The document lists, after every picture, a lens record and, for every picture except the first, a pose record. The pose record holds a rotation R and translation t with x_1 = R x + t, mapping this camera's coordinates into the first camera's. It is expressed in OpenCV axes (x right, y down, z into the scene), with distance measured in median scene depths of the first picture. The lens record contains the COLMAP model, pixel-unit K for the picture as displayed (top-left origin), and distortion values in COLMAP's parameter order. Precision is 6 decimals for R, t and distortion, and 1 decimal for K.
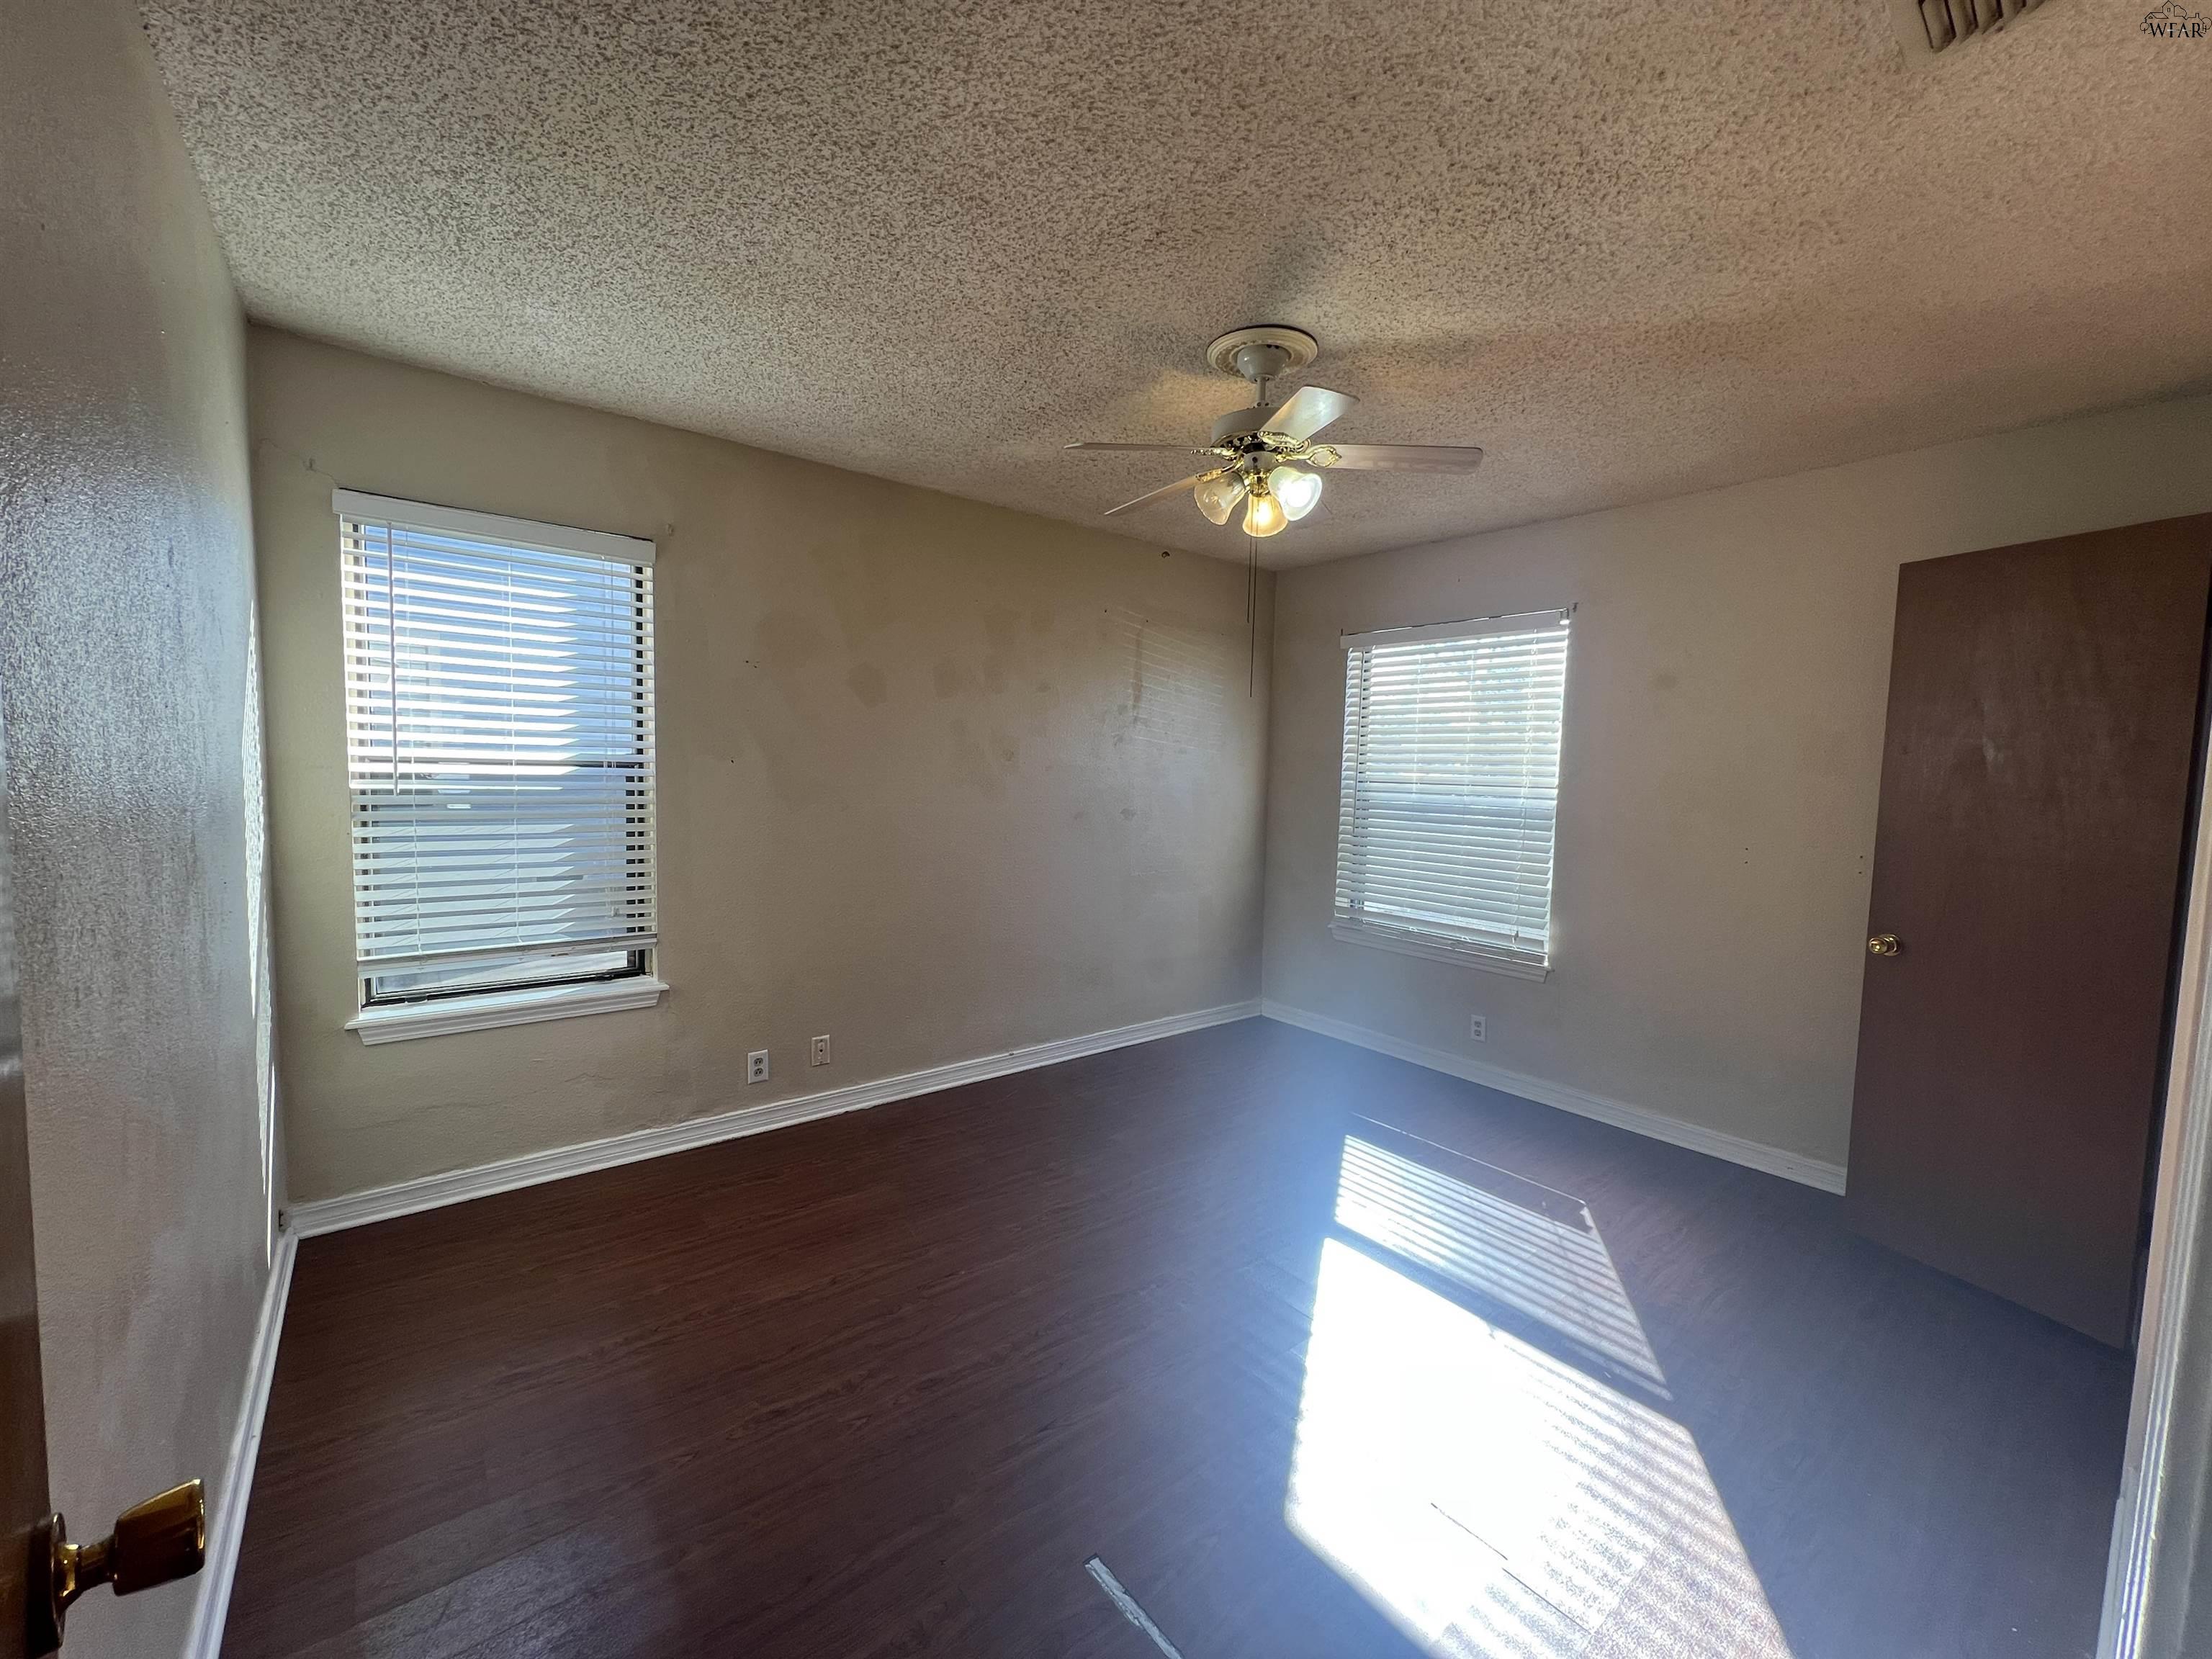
lens RADIAL K [[886.7, 0, 1093.7], [0, 886.7, 842.7], [0, 0, 1]] dist [-0.000745, -0.000546]
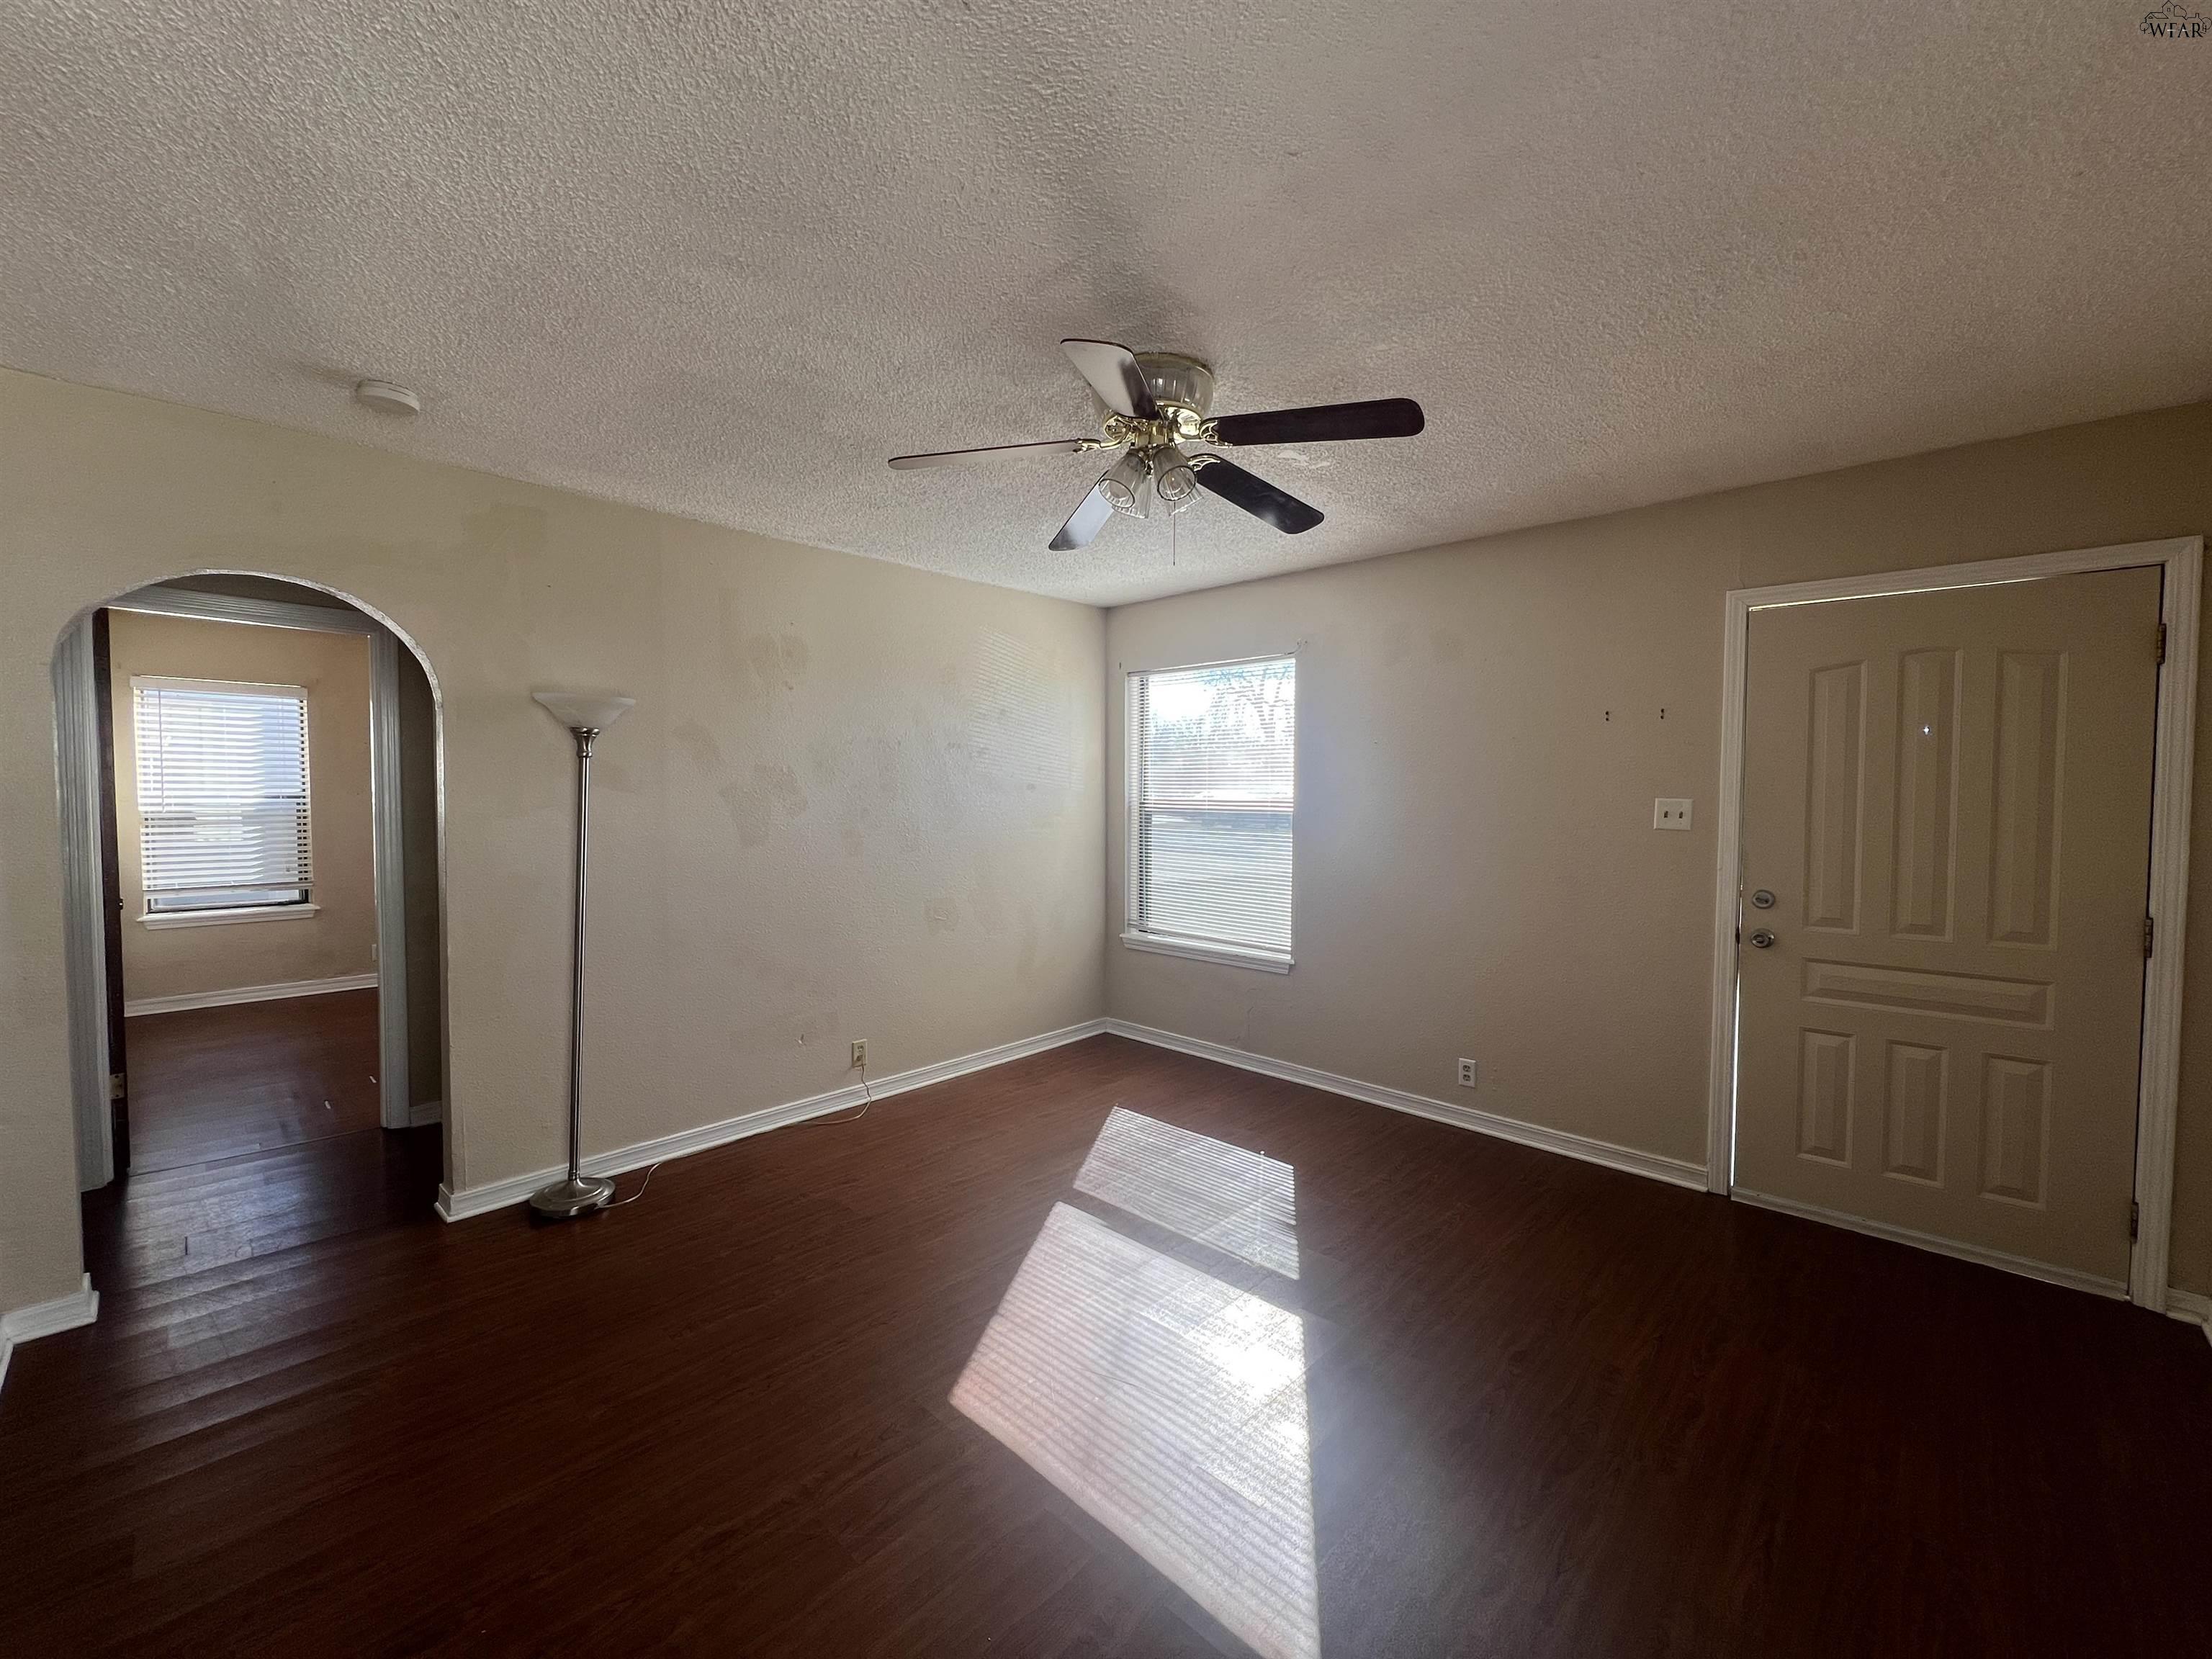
lens RADIAL K [[892.2, 0, 1127.3], [0, 892.2, 834.1], [0, 0, 1]] dist [-0.002223, 0.000276]
pose [[0.988932, -0.021869, 0.146750, 1.083131], [0.024978, 0.999500, -0.019374, 0.086129], [-0.146253, 0.022825, 0.988984, -1.325628]]
